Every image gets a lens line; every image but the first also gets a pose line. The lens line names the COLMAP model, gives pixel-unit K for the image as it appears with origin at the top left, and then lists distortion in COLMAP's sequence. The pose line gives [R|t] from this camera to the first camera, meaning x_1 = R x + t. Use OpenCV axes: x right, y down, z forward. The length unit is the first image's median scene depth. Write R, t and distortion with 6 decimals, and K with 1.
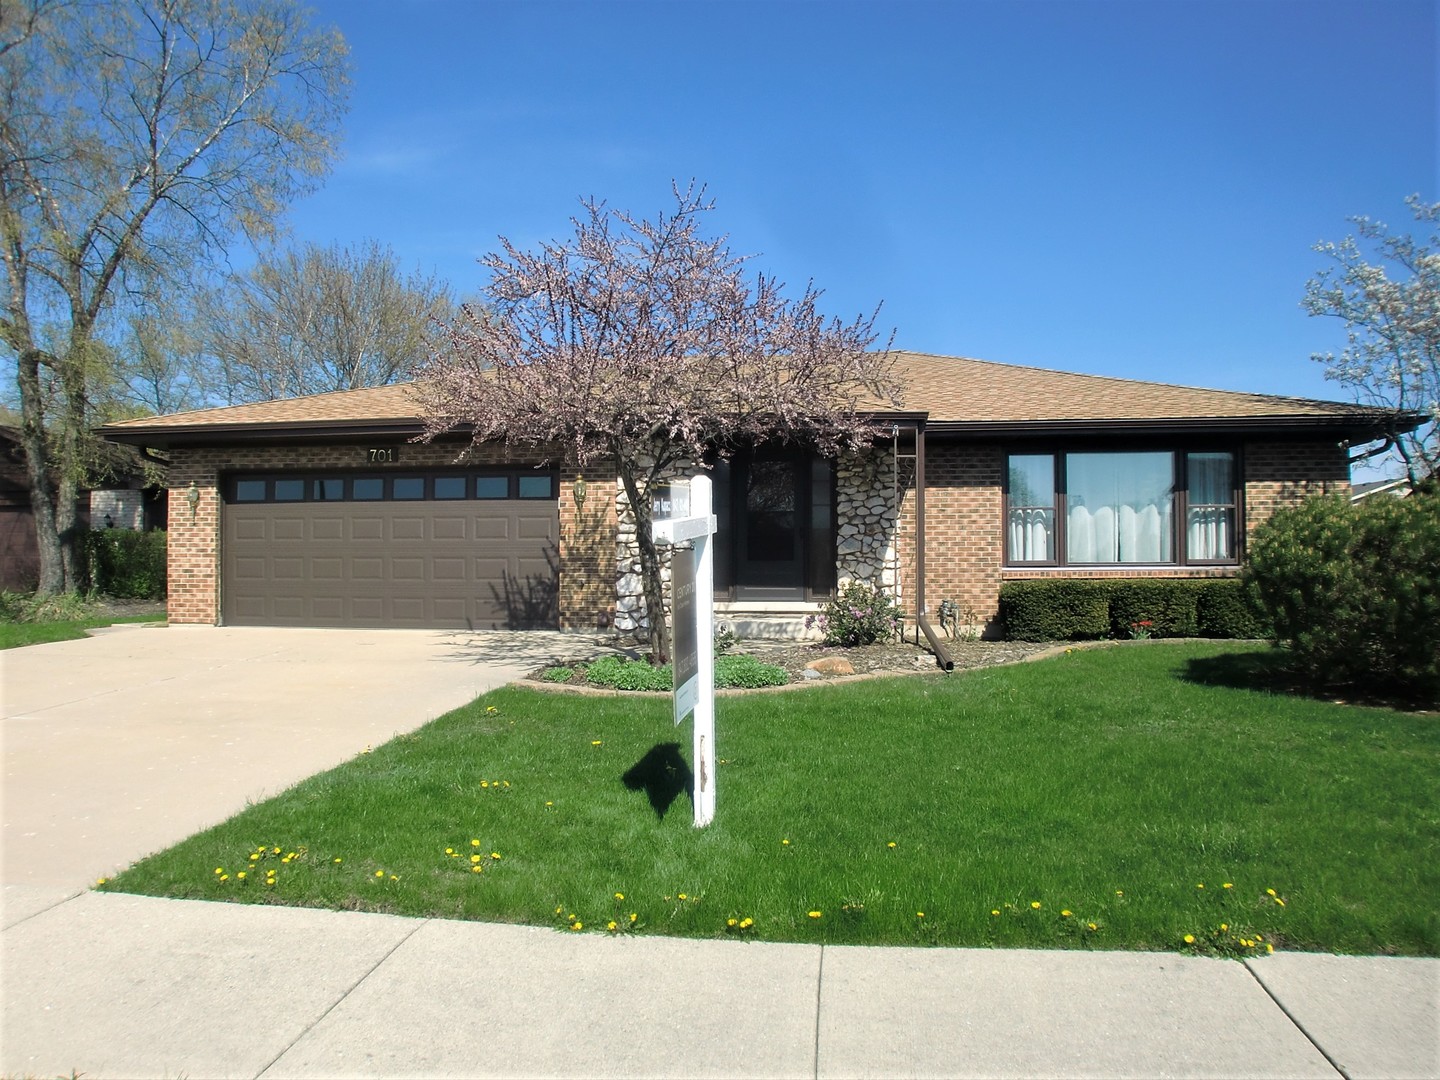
lens RADIAL K [[1167.9, 0, 693.9], [0, 1167.9, 535.7], [0, 0, 1]] dist [-0.140143, 0.114877]
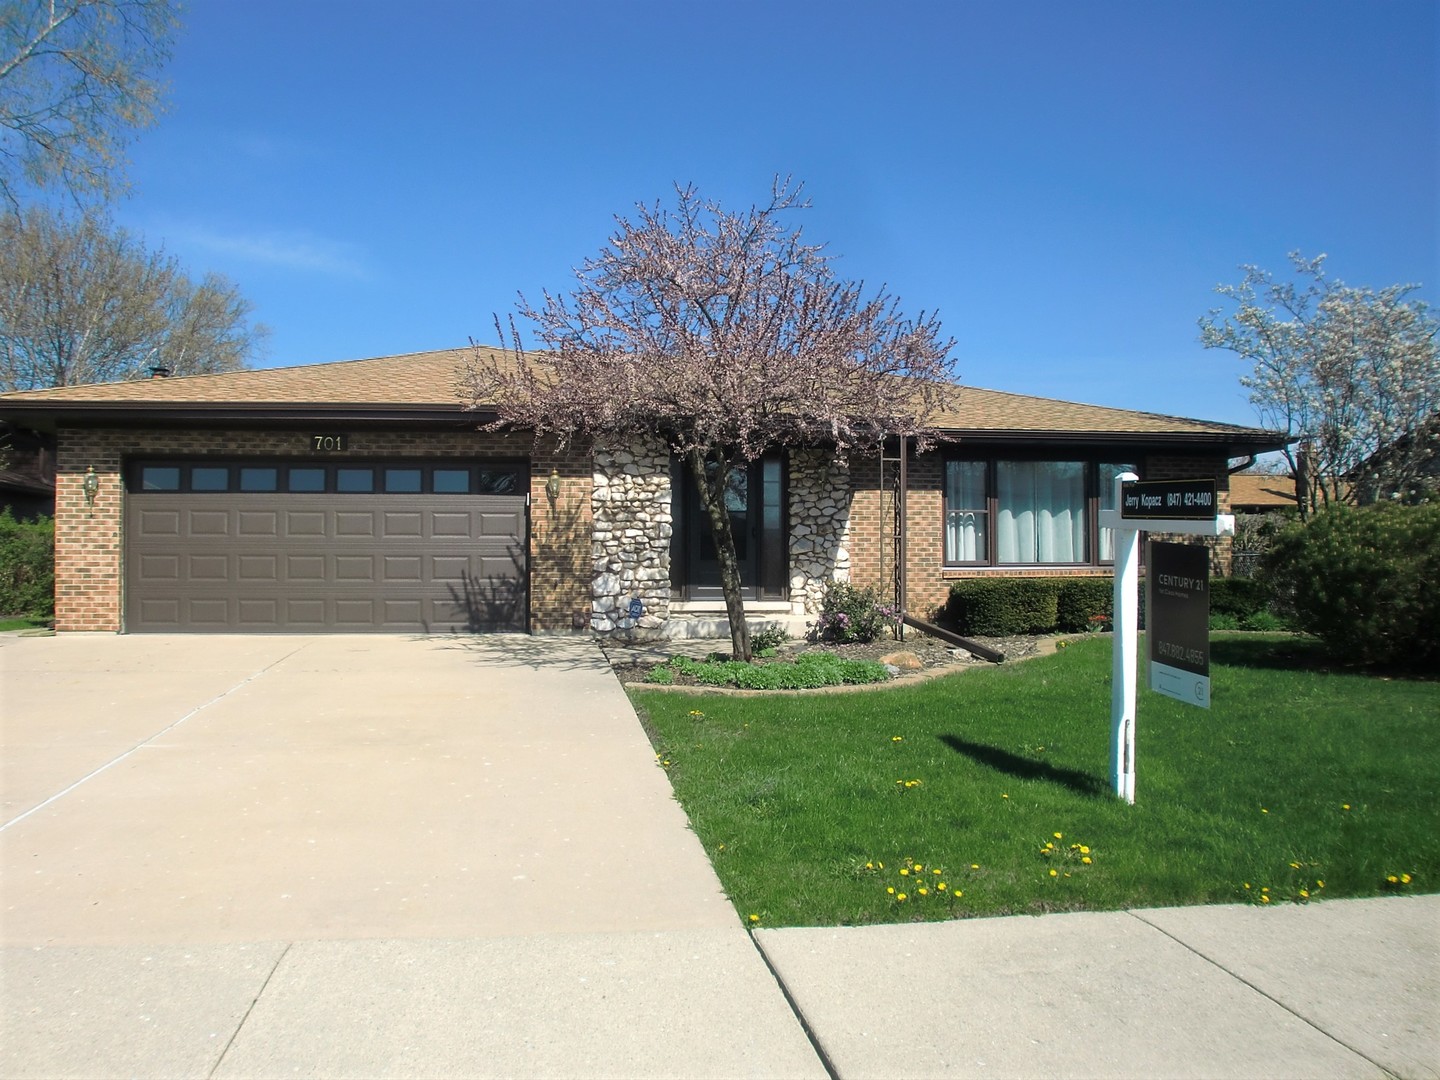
lens RADIAL K [[1167.9, 0, 718.4], [0, 1167.9, 532.5], [0, 0, 1]] dist [-0.140143, 0.114877]
pose [[0.954395, 0.009349, 0.298401, -0.247318], [-0.008031, 0.999952, -0.005642, 0.003501], [-0.298440, 0.002988, 0.954424, 0.044608]]
